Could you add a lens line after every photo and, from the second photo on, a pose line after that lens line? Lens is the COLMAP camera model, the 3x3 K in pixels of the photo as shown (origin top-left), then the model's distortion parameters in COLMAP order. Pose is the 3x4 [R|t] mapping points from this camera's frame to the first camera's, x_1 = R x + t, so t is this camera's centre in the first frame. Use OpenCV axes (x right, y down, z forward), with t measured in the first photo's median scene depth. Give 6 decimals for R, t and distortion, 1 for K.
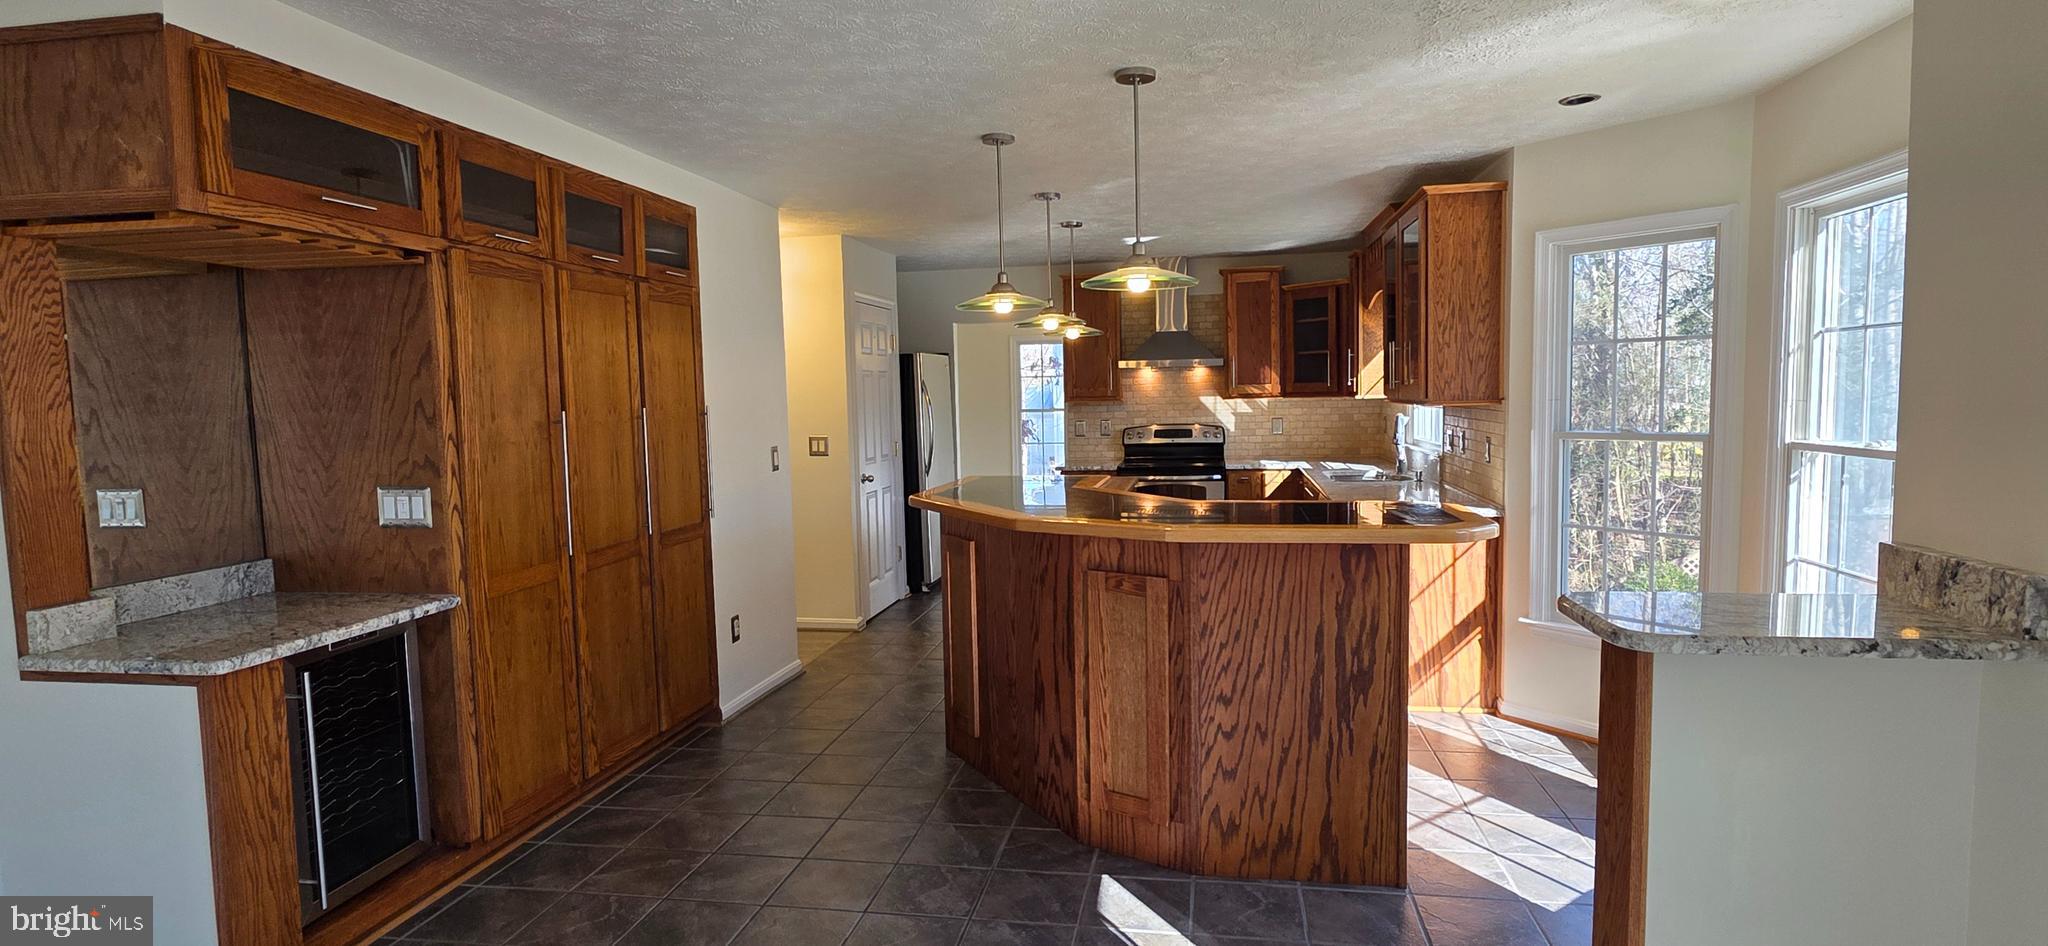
lens RADIAL K [[1039.5, 0, 1024.8], [0, 1039.5, 474.1], [0, 0, 1]] dist [0.002386, -0.000492]
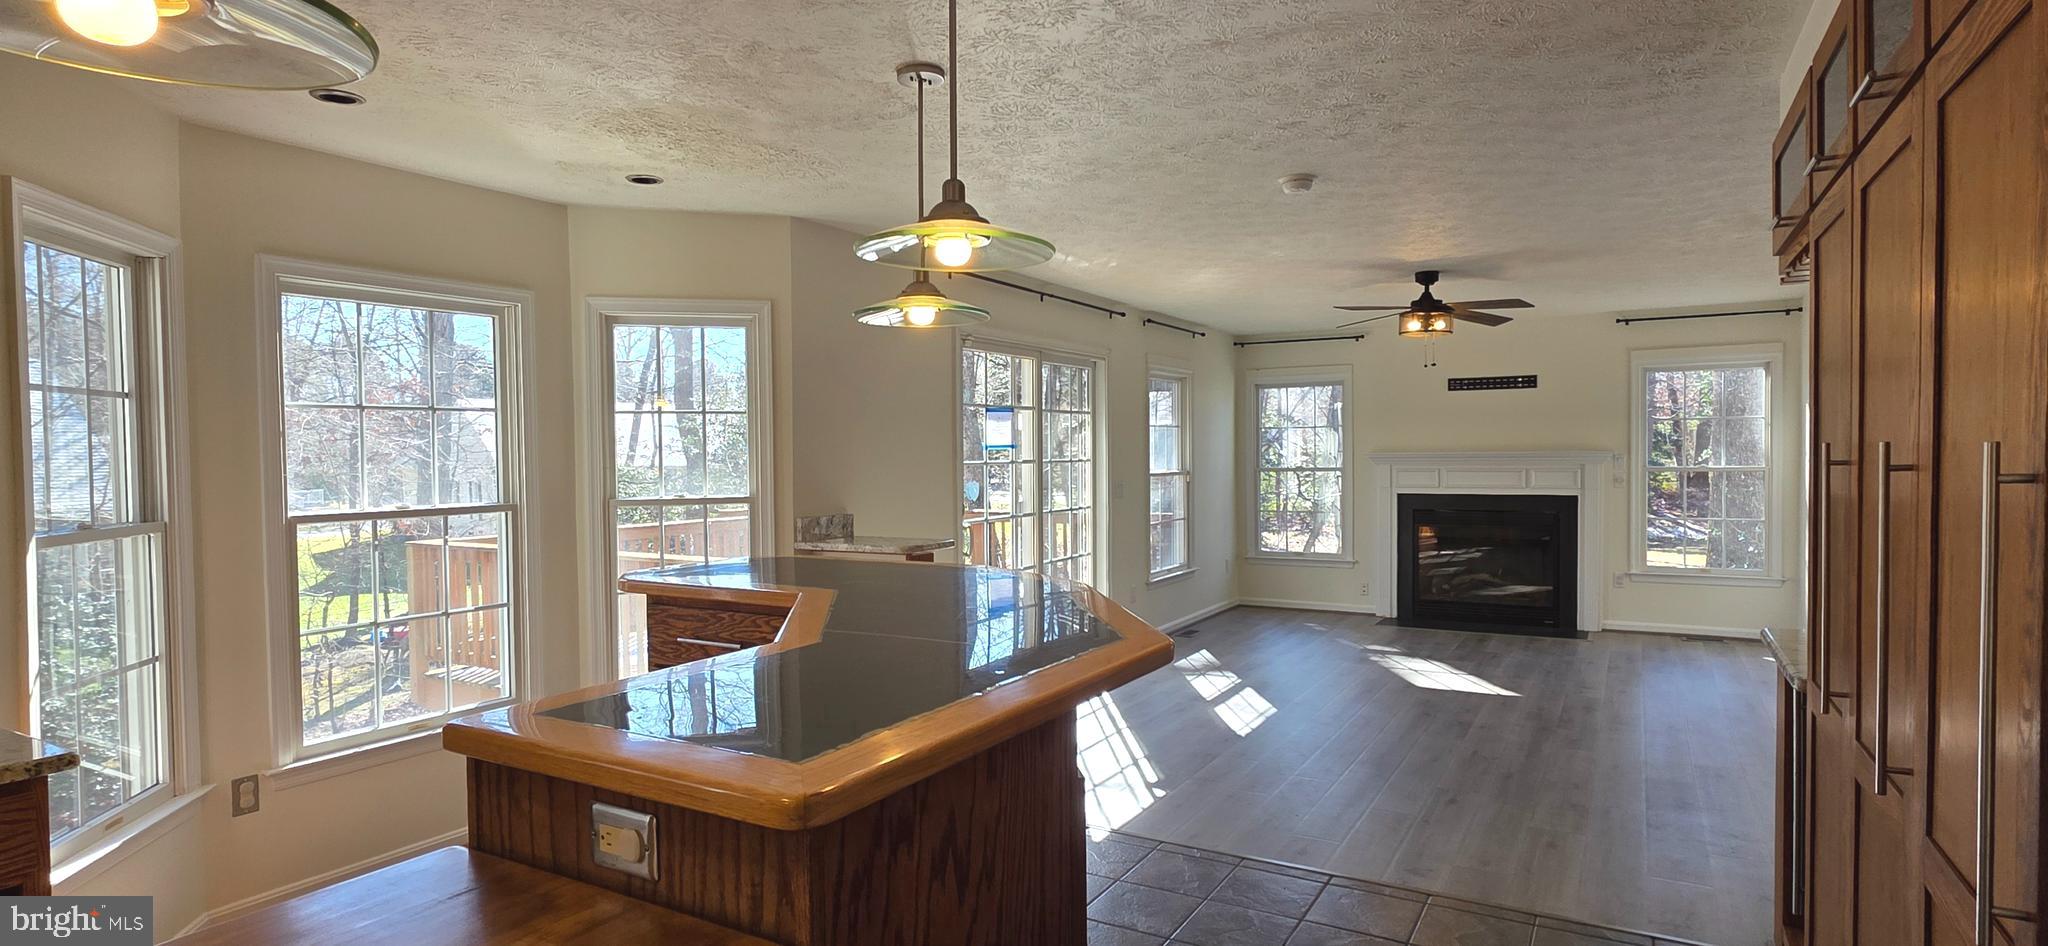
lens RADIAL K [[1039.5, 0, 1030.9], [0, 1039.5, 476.8], [0, 0, 1]] dist [0.002386, -0.000492]
pose [[-0.939097, 0.024157, 0.342802, -0.106135], [0.059961, 0.993743, 0.094234, -0.050768], [-0.338380, 0.109050, -0.934669, 0.725431]]
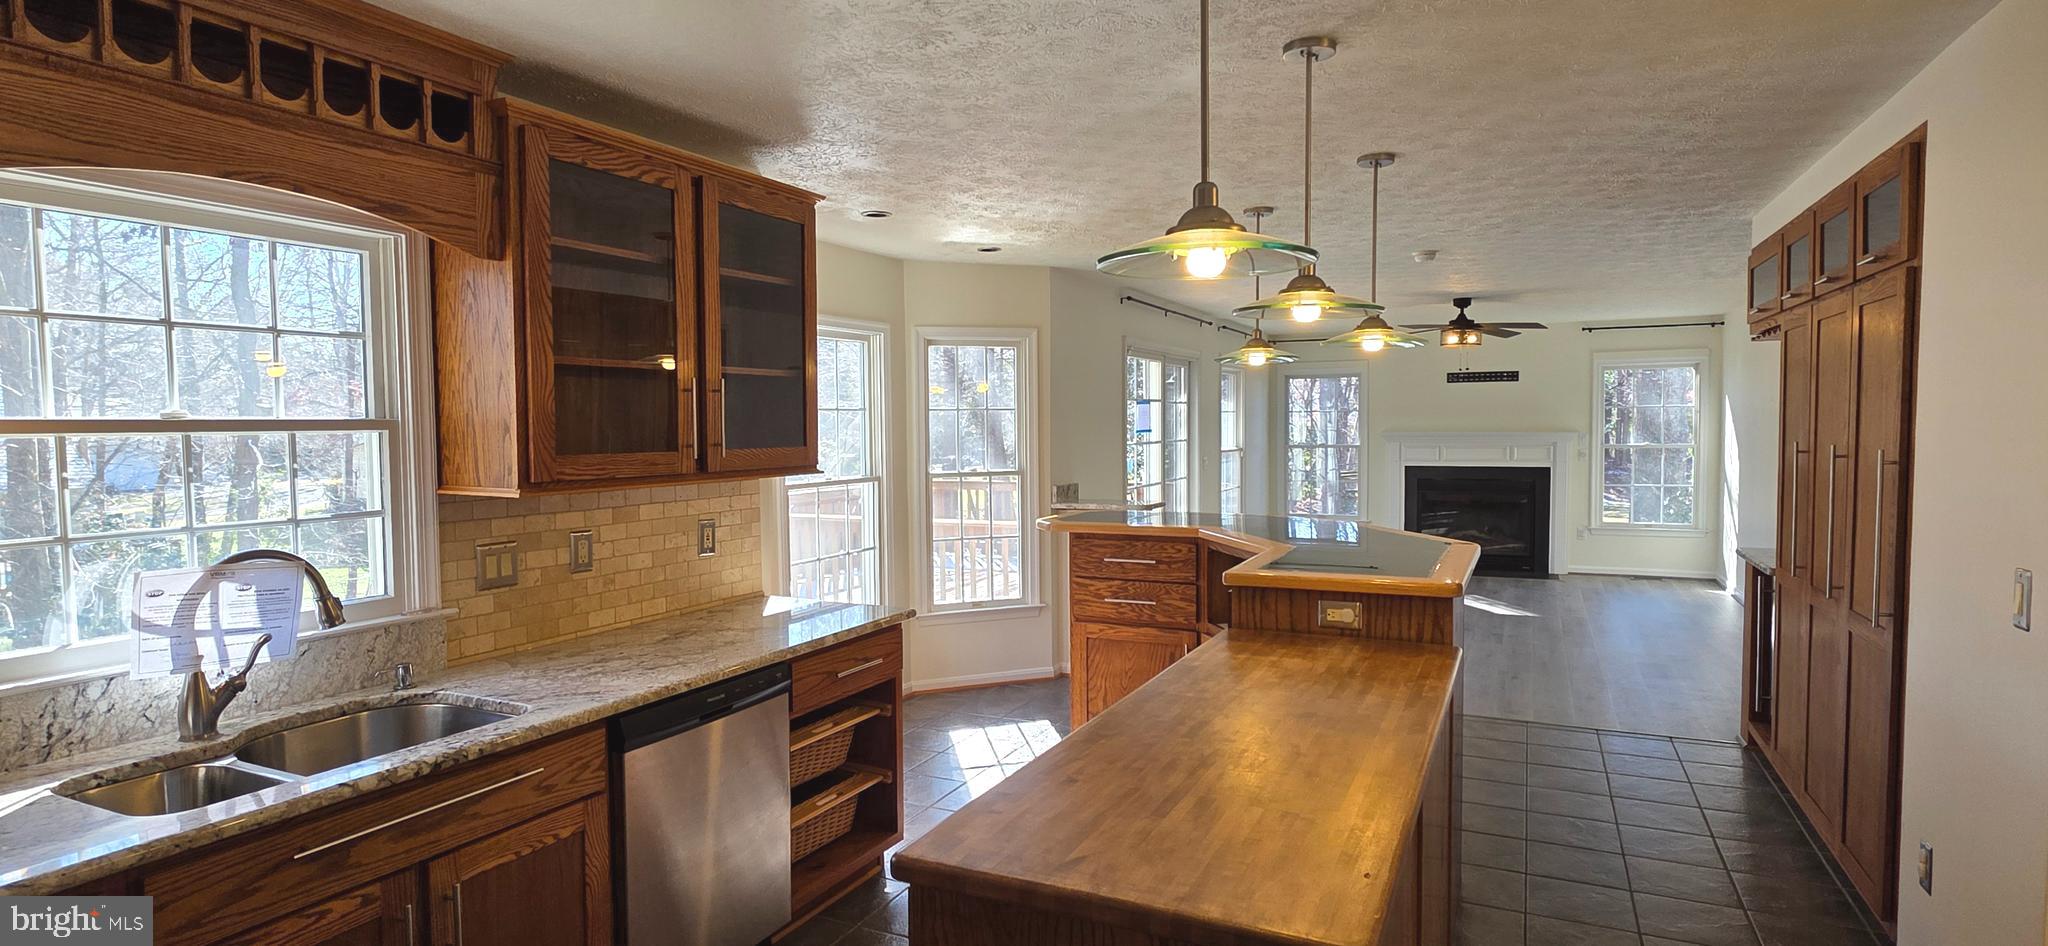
lens RADIAL K [[1039.5, 0, 1026.1], [0, 1039.5, 473.2], [0, 0, 1]] dist [0.002386, -0.000492]
pose [[-0.962593, 0.019886, 0.270222, 0.014325], [0.054558, 0.991102, 0.121411, -0.087652], [-0.265403, 0.131612, -0.955112, 0.988866]]
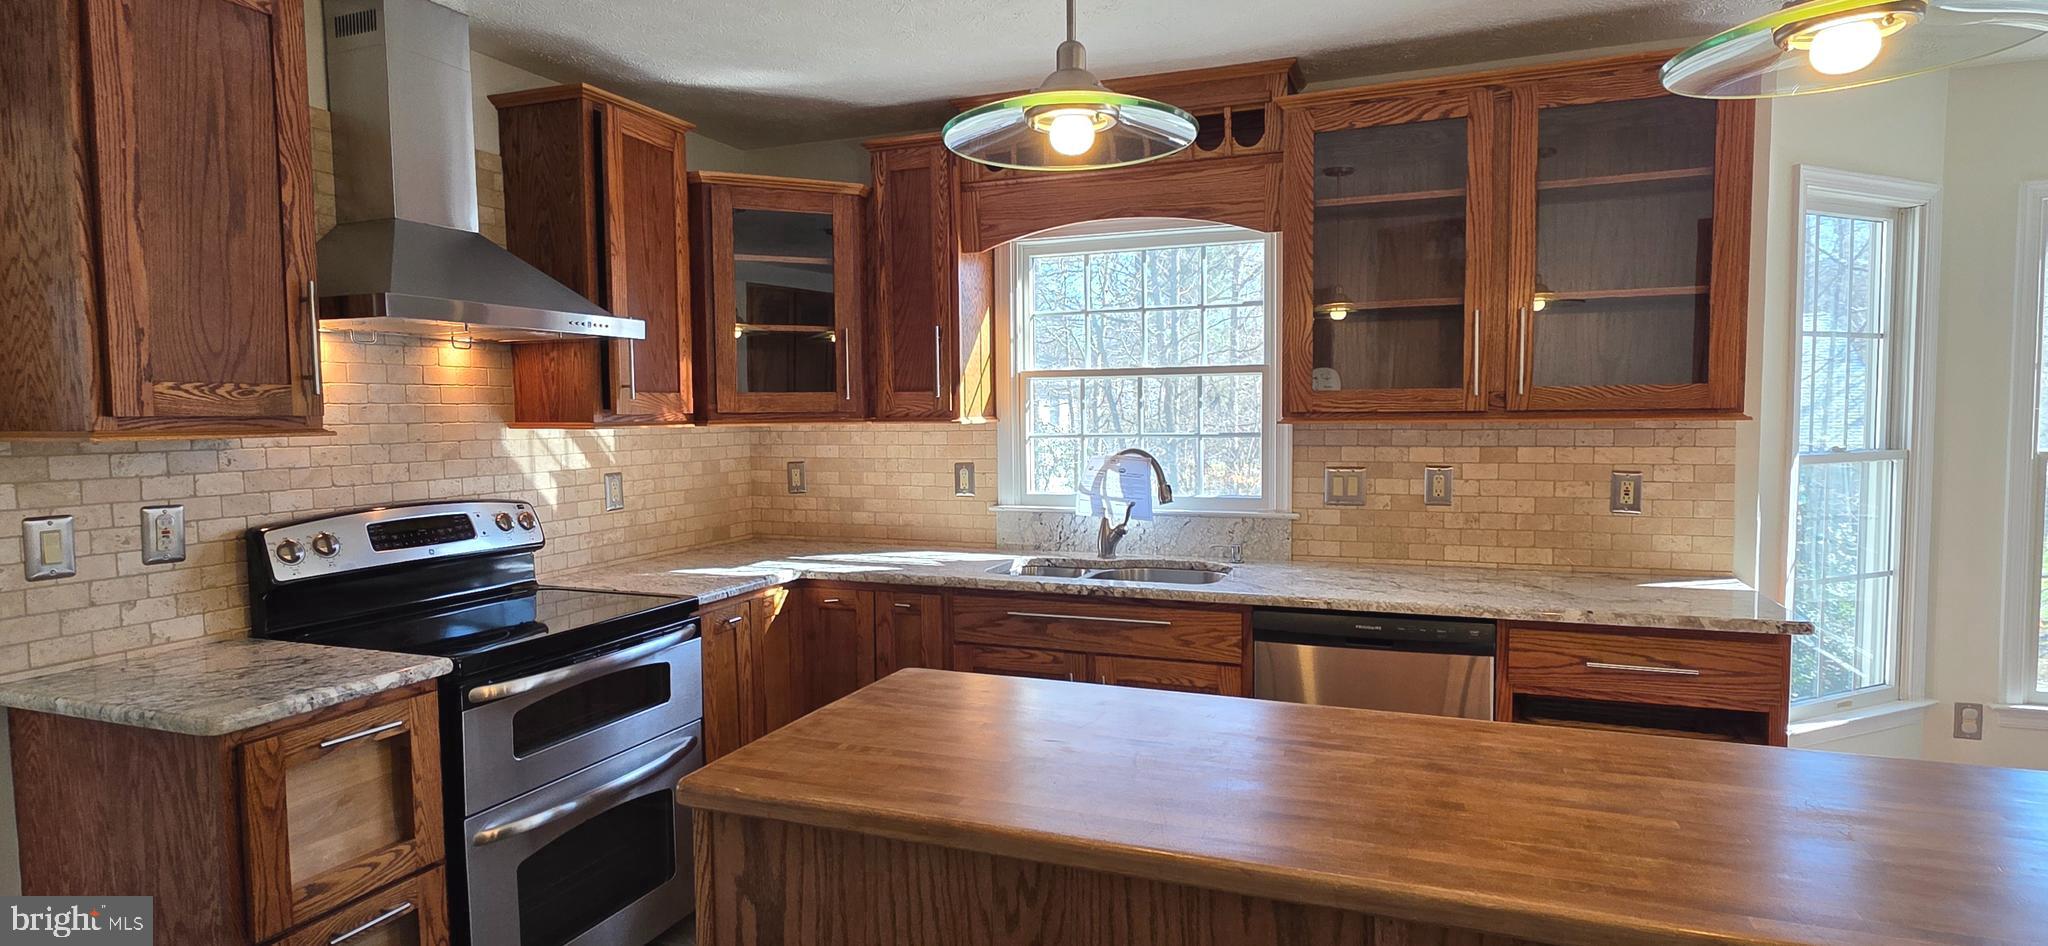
lens RADIAL K [[1039.5, 0, 1030.3], [0, 1039.5, 479.2], [0, 0, 1]] dist [0.002386, -0.000492]
pose [[0.187078, -0.041844, 0.981453, -0.152178], [0.087785, 0.995807, 0.025723, -0.047448], [-0.978415, 0.081344, 0.189967, 0.743604]]
